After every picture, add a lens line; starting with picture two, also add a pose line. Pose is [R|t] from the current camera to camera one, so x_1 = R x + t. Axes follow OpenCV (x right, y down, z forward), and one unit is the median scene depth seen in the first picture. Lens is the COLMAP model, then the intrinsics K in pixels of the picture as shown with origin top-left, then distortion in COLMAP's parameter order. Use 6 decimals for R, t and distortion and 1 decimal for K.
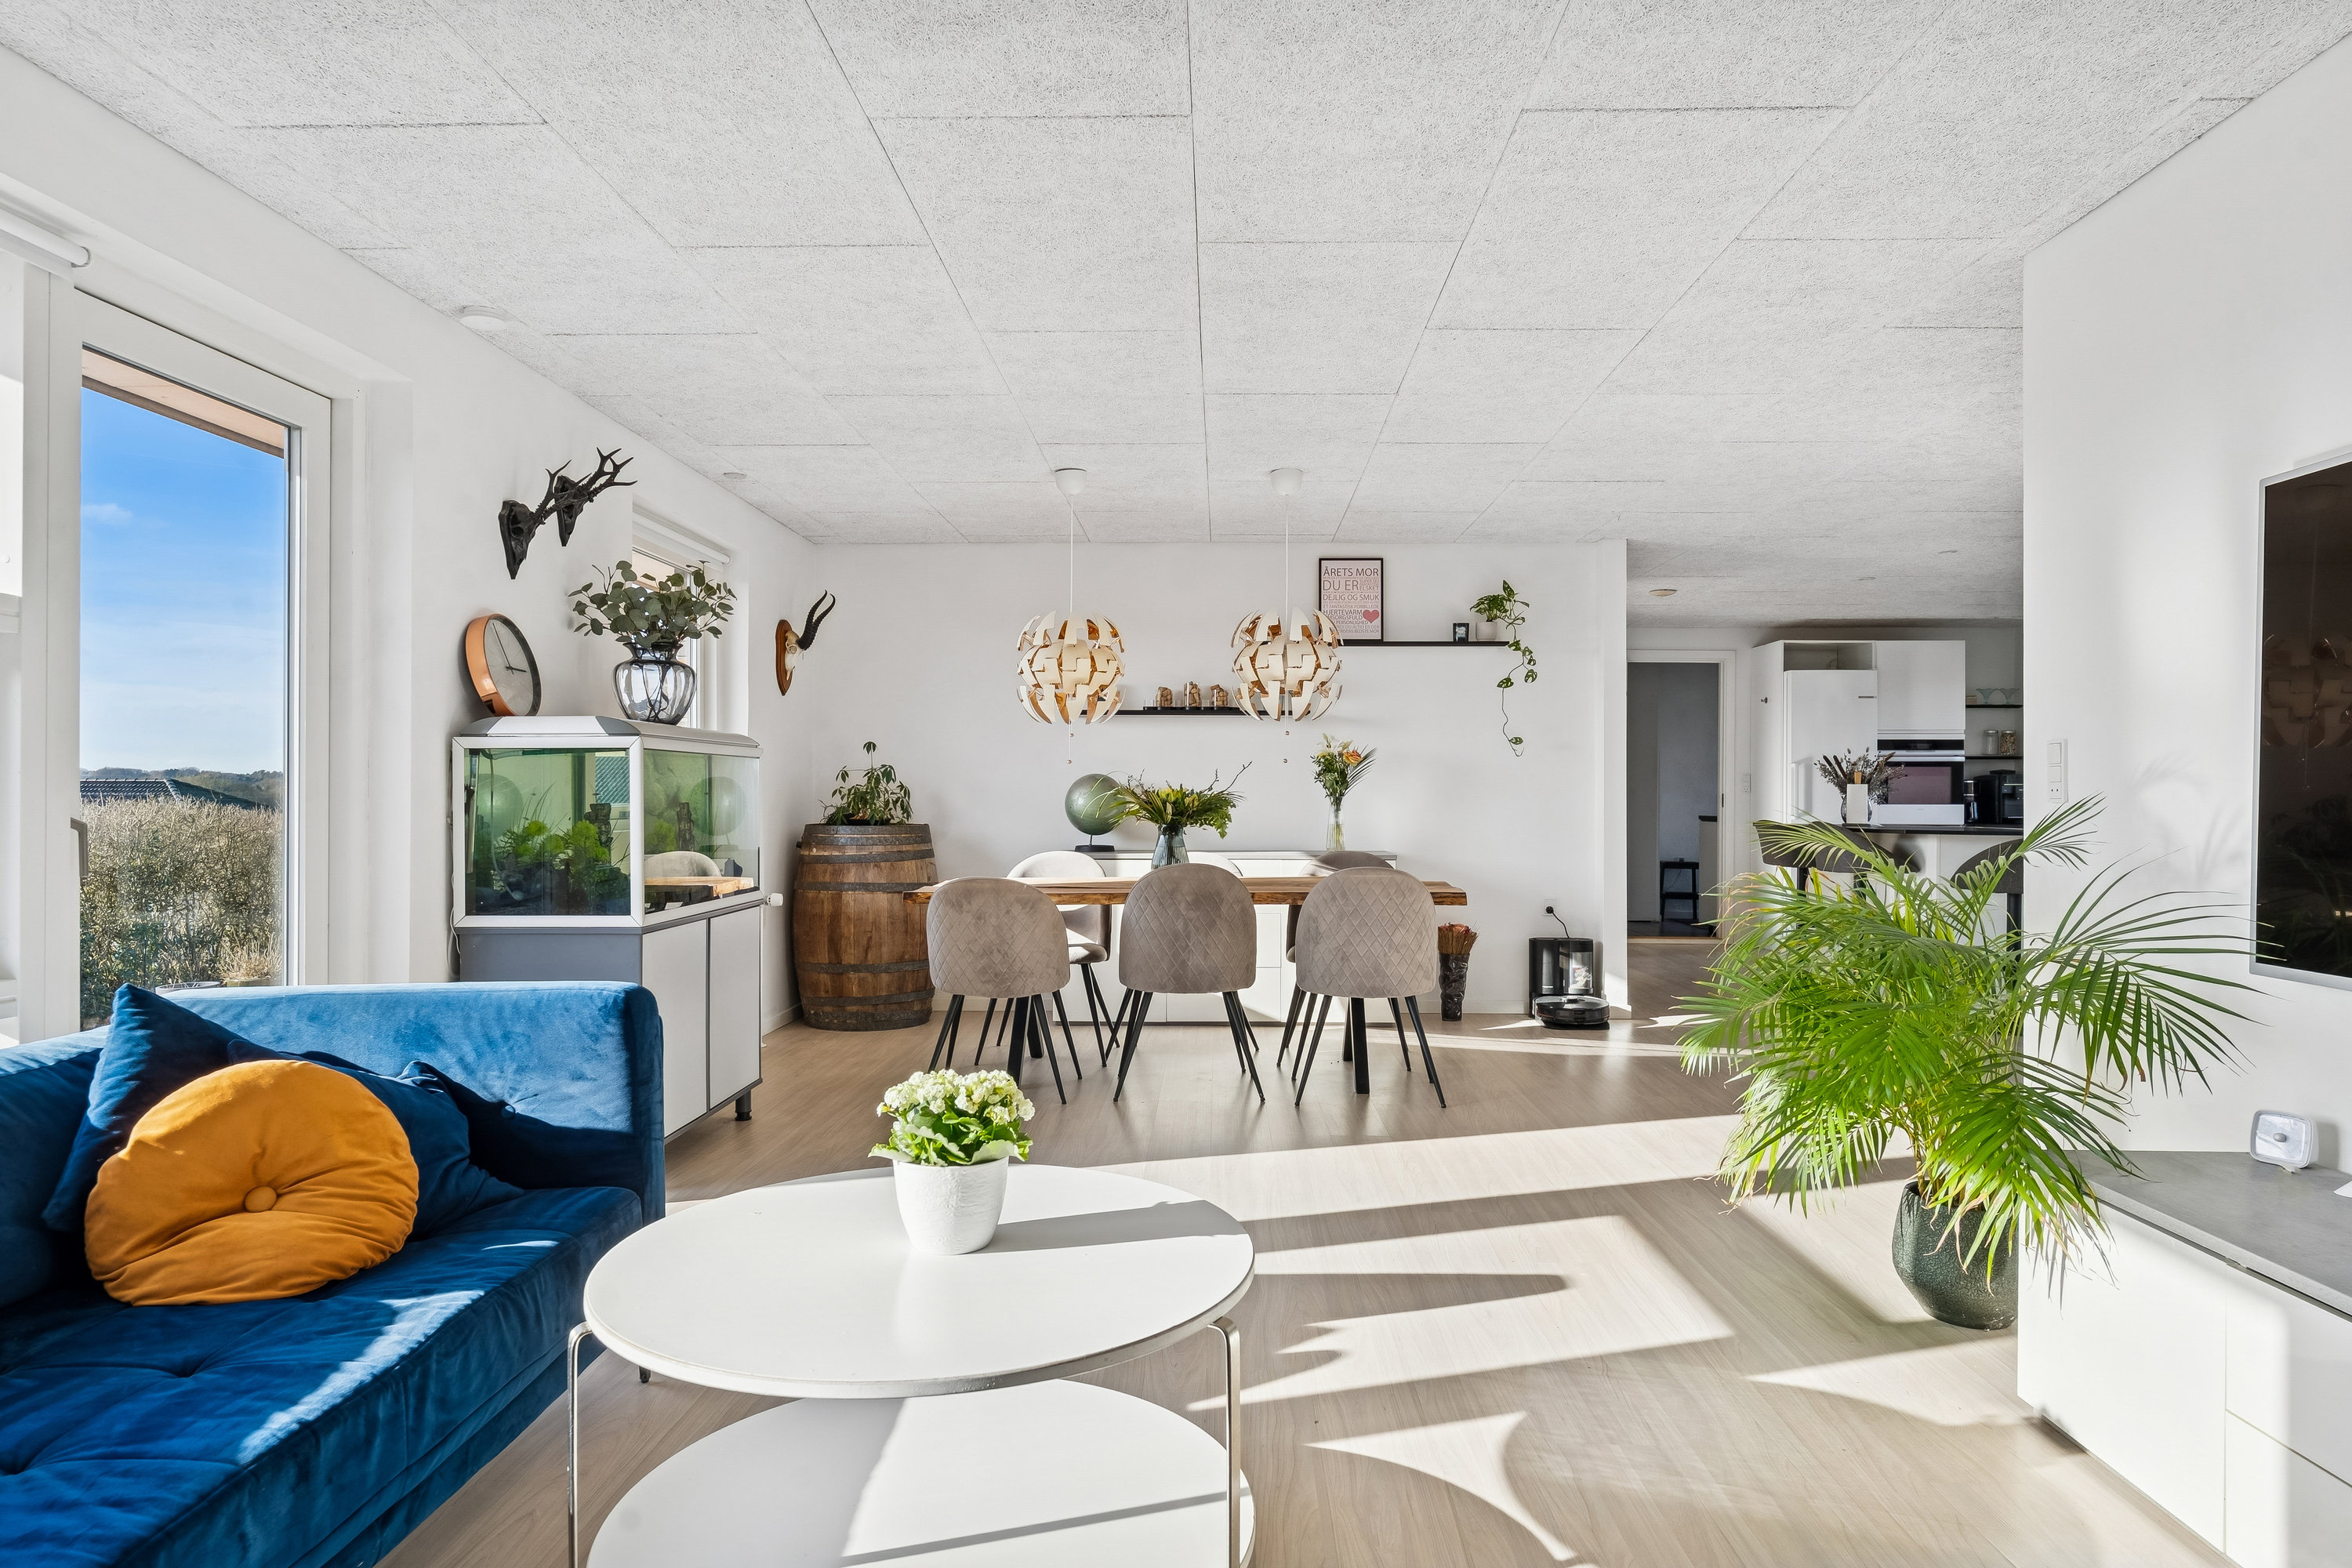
lens RADIAL K [[1410.3, 0, 1176.0], [0, 1410.3, 784.0], [0, 0, 1]] dist [0.003320, -0.000181]
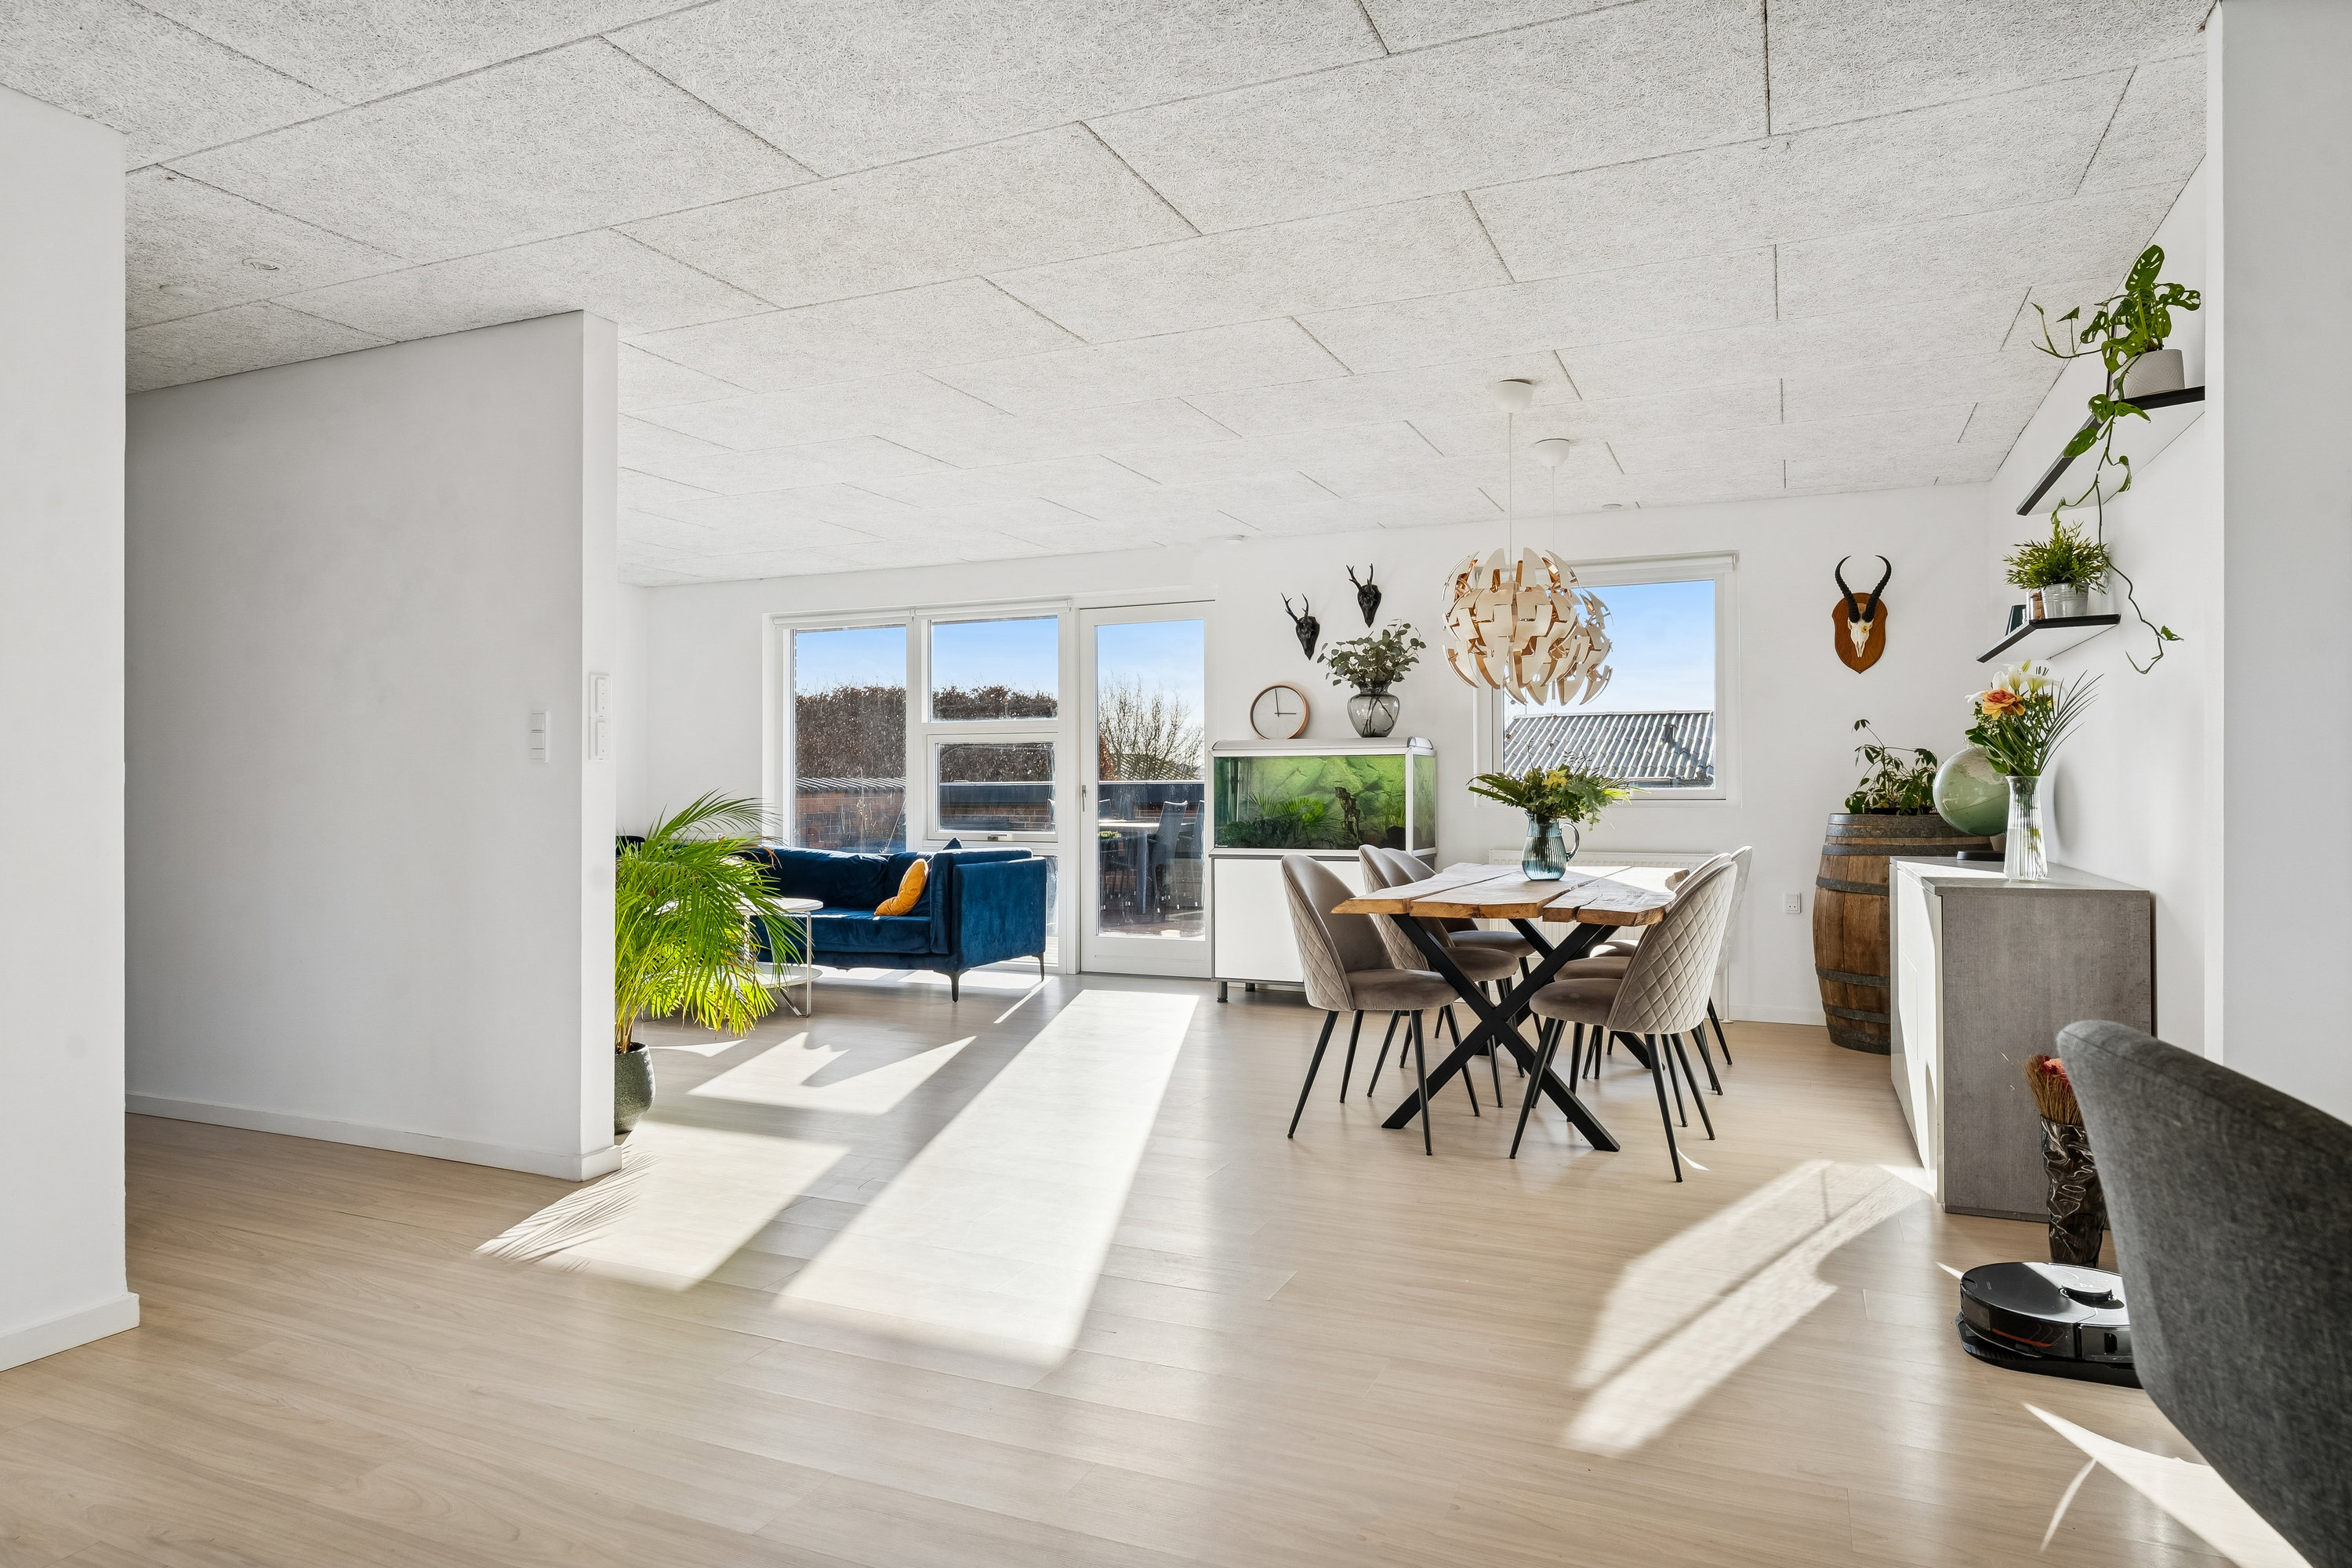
lens RADIAL K [[1396.5, 0, 1176.0], [0, 1396.5, 784.0], [0, 0, 1]] dist [0.000050, 0.000101]
pose [[-0.374415, -0.003089, -0.927256, 1.844507], [0.007147, 0.999955, -0.006217, 0.028512], [0.927234, -0.008954, -0.374376, 2.280165]]
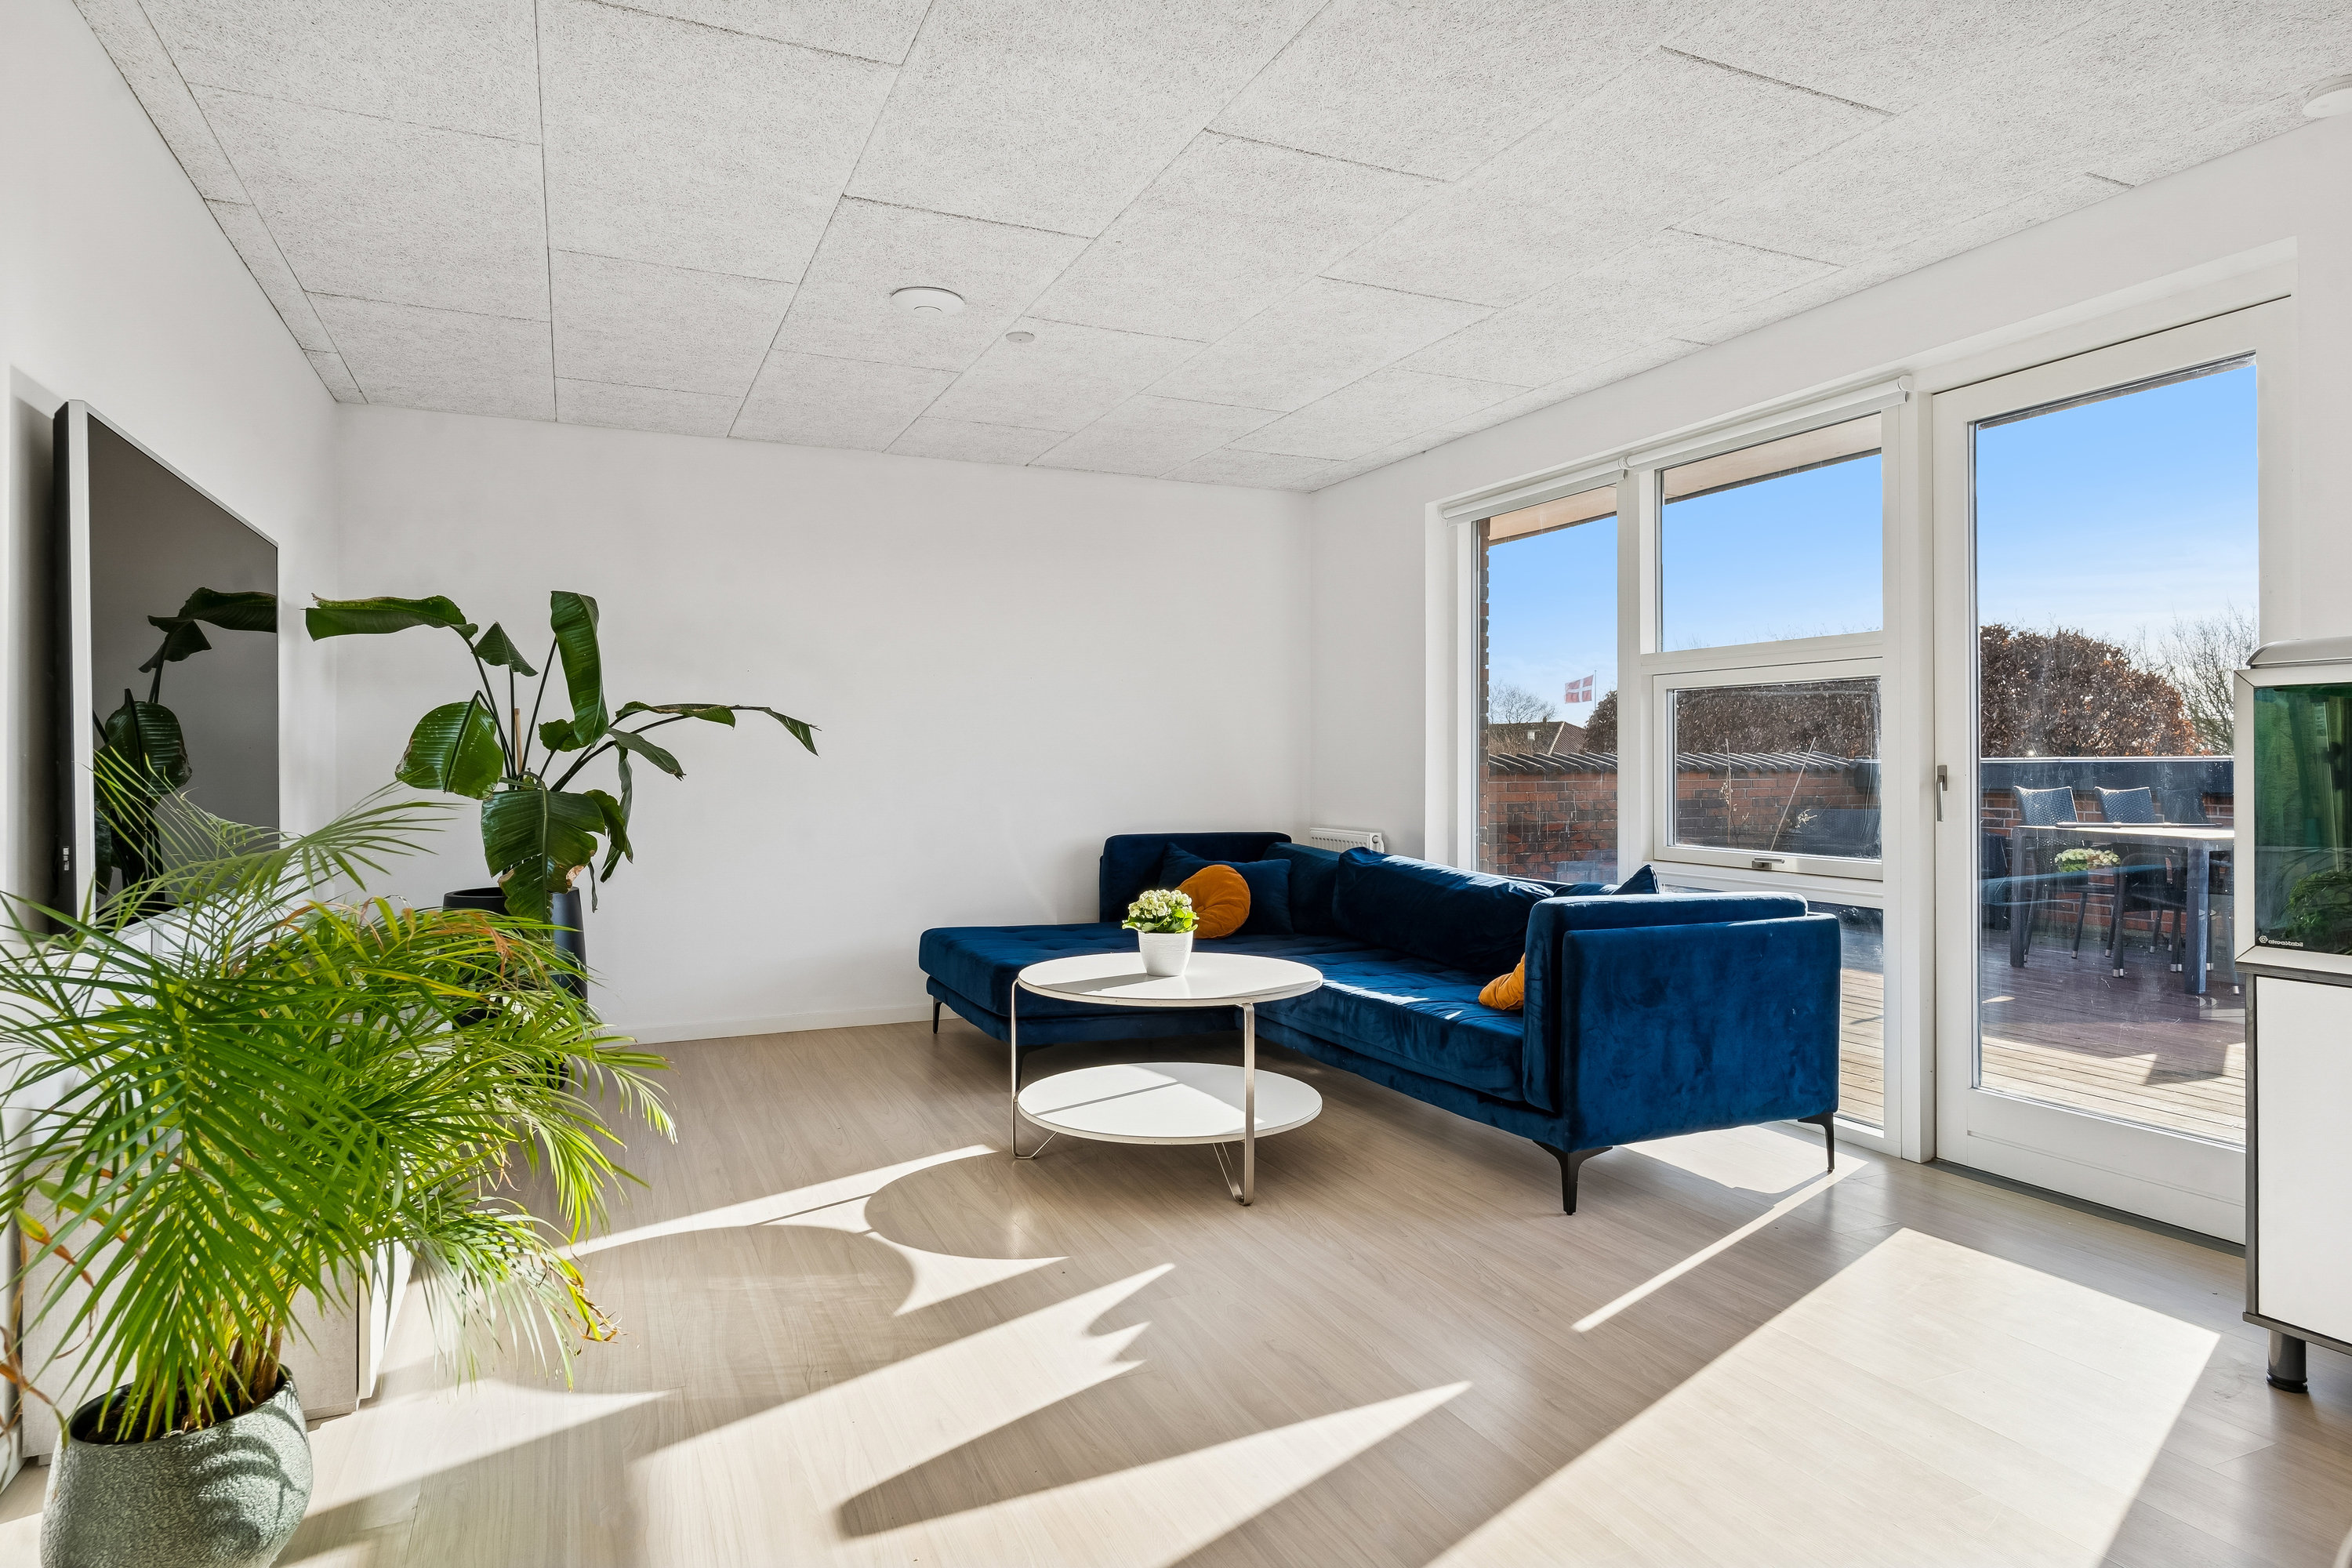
lens RADIAL K [[1339.6, 0, 1180.4], [0, 1339.6, 756.9], [0, 0, 1]] dist [0.002545, 0.000583]
pose [[-0.897249, -0.004803, -0.441500, 0.466041], [0.000172, 0.999937, -0.011228, 0.018209], [0.441526, -0.010150, -0.897191, 1.862269]]
